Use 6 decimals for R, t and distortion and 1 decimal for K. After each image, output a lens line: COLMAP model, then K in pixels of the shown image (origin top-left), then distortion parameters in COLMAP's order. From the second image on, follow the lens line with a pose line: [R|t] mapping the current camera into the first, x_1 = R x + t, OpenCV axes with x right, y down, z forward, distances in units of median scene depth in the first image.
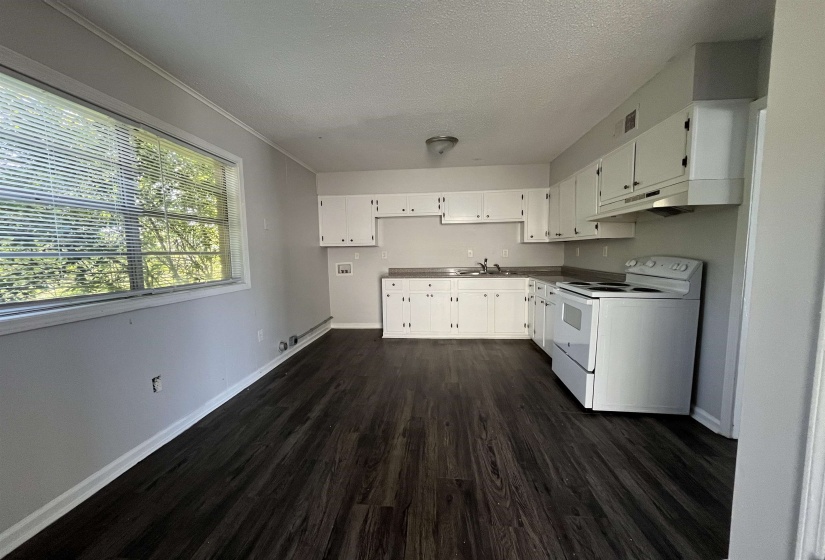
lens RADIAL K [[330.2, 0, 410.7], [0, 330.2, 284.6], [0, 0, 1]] dist [0.002109, 0.000150]
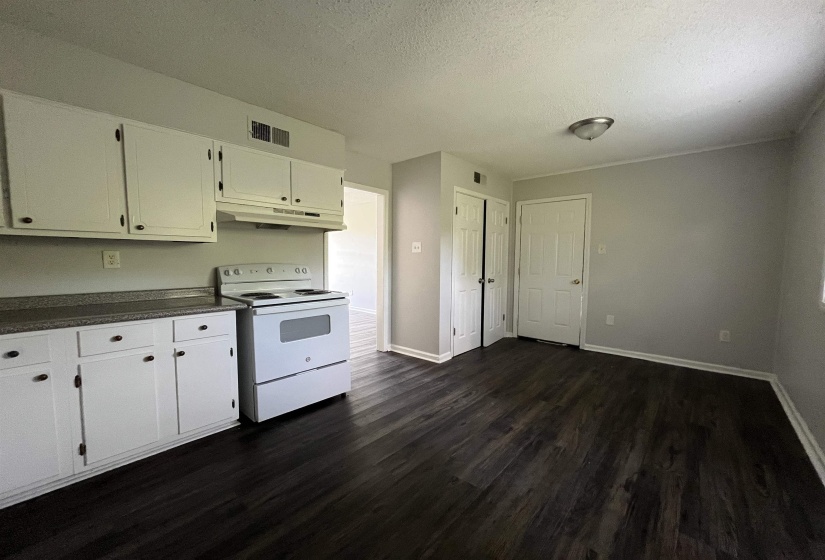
lens RADIAL K [[330.2, 0, 410.7], [0, 330.2, 284.6], [0, 0, 1]] dist [0.002109, 0.000150]
pose [[-0.800744, -0.042540, 0.597495, -0.391383], [0.063534, 0.985817, 0.155334, -0.199696], [-0.595628, 0.162344, -0.786684, 2.009985]]
